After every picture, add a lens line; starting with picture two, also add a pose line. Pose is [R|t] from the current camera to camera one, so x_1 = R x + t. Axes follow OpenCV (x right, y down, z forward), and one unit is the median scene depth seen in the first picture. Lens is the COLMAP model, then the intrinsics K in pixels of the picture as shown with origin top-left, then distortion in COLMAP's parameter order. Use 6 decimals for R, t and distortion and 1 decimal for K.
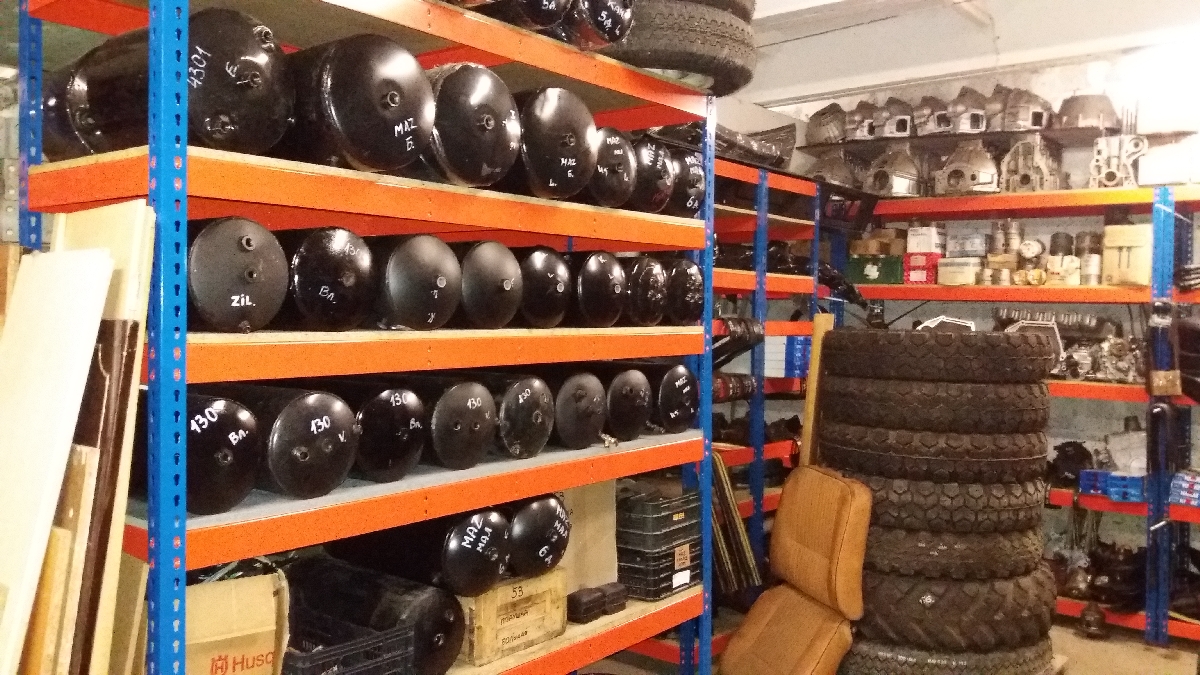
lens RADIAL K [[990.8, 0, 598.8], [0, 990.8, 335.4], [0, 0, 1]] dist [0.075603, -0.000146]
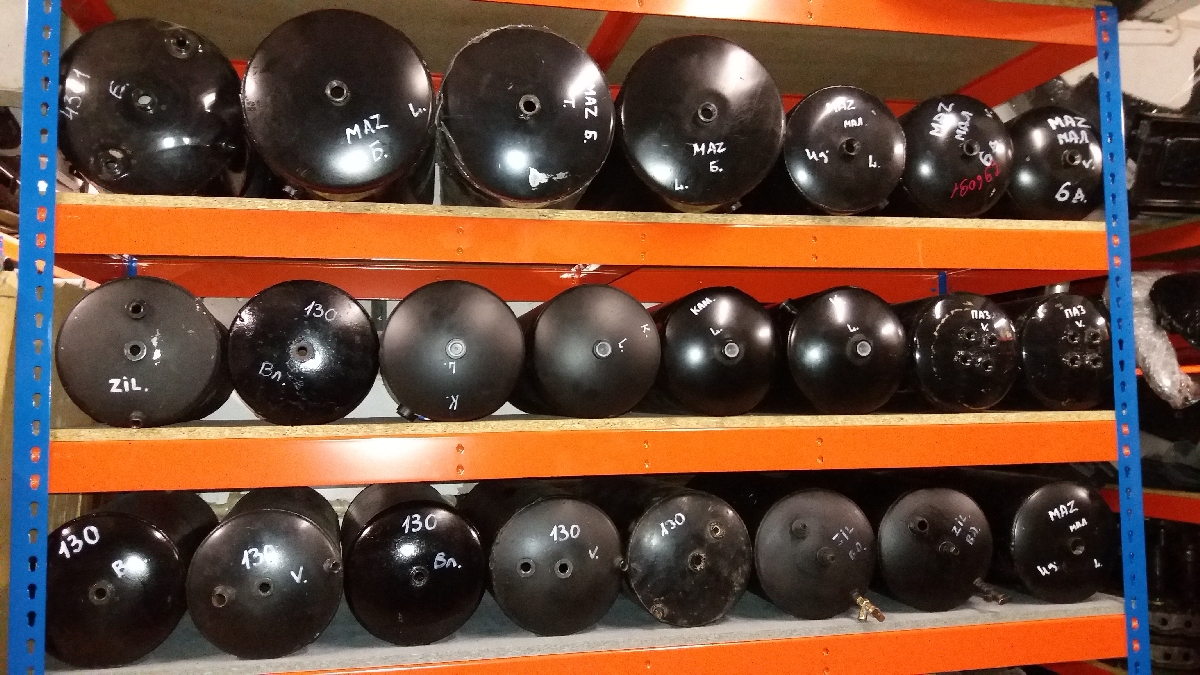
lens RADIAL K [[1079.8, 0, 613.9], [0, 1079.8, 310.2], [0, 0, 1]] dist [0.011889, 0.004600]
pose [[0.783291, -0.059586, -0.618793, 0.299009], [0.000332, 0.995436, -0.095434, -0.008443], [0.621656, 0.074547, 0.779735, 0.395663]]
